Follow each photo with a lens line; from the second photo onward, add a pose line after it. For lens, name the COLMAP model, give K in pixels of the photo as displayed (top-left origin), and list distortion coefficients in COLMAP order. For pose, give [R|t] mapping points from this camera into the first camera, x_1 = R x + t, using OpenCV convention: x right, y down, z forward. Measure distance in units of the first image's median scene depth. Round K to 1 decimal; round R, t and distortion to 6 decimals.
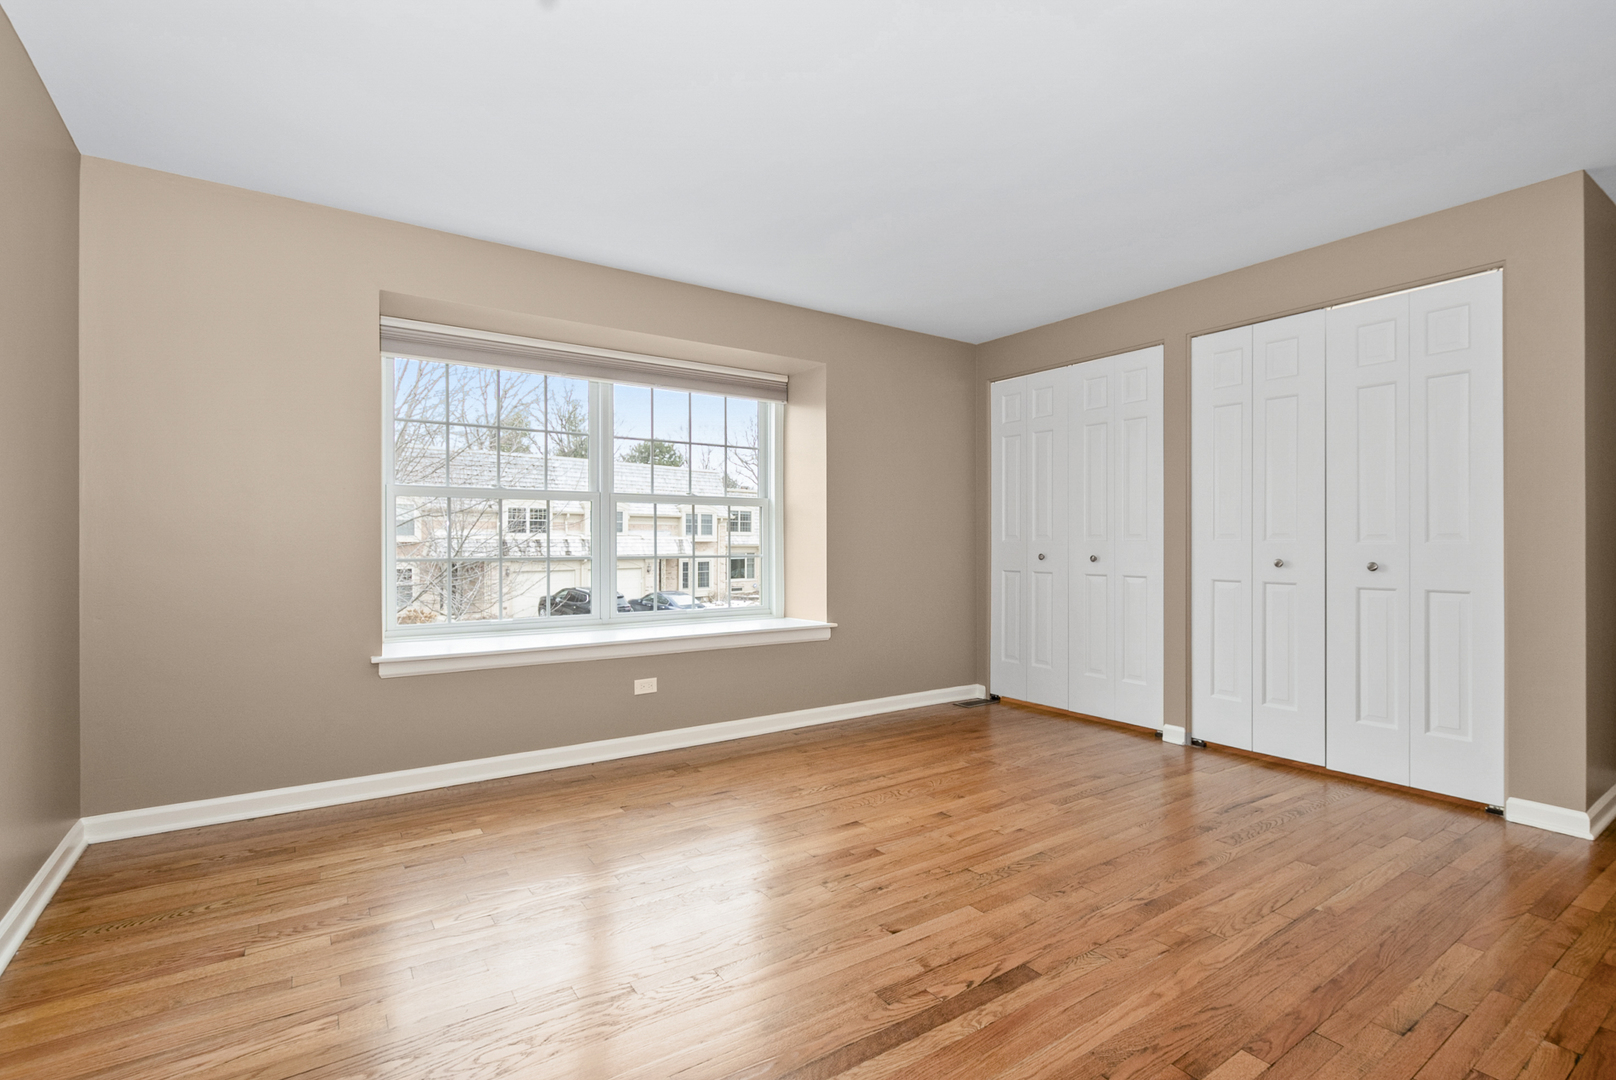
lens RADIAL K [[760.6, 0, 808.0], [0, 760.6, 540.0], [0, 0, 1]] dist [-0.000024, -0.000521]
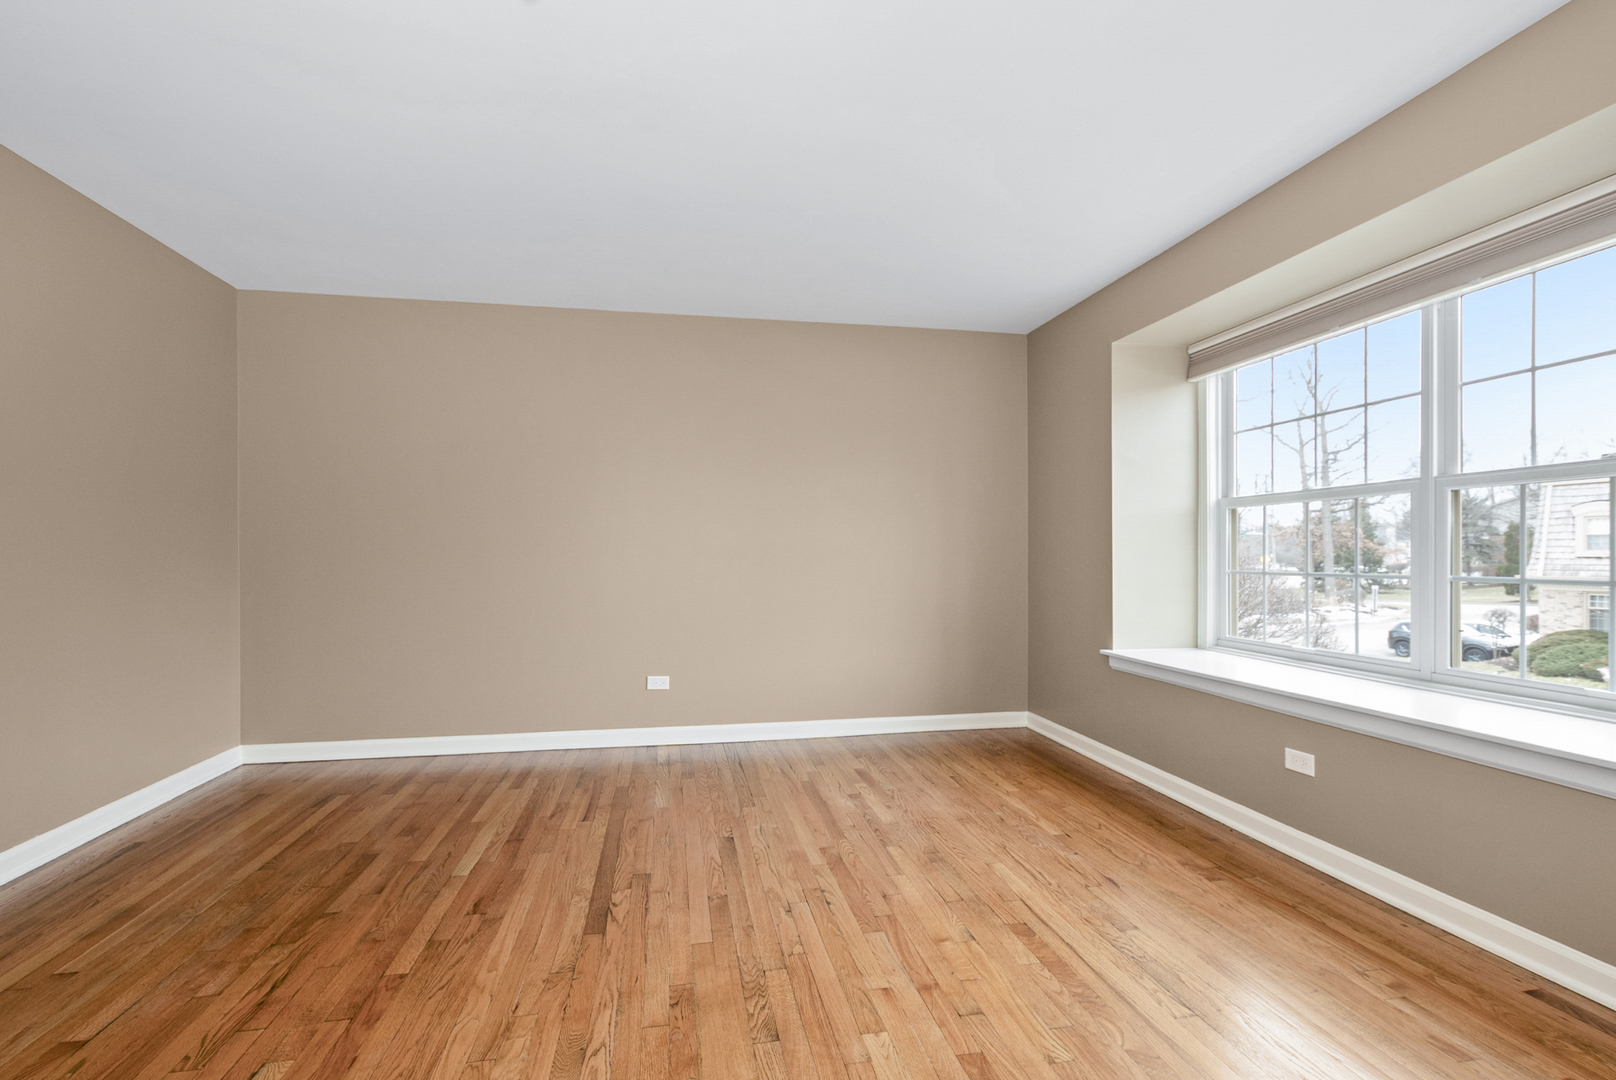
lens RADIAL K [[749.3, 0, 808.4], [0, 749.3, 556.9], [0, 0, 1]] dist [0.001447, -0.000159]
pose [[-0.394681, 0.001654, -0.918817, 1.019979], [0.004826, 0.999988, -0.000273, 0.006136], [0.918806, -0.004542, -0.394684, 1.484763]]
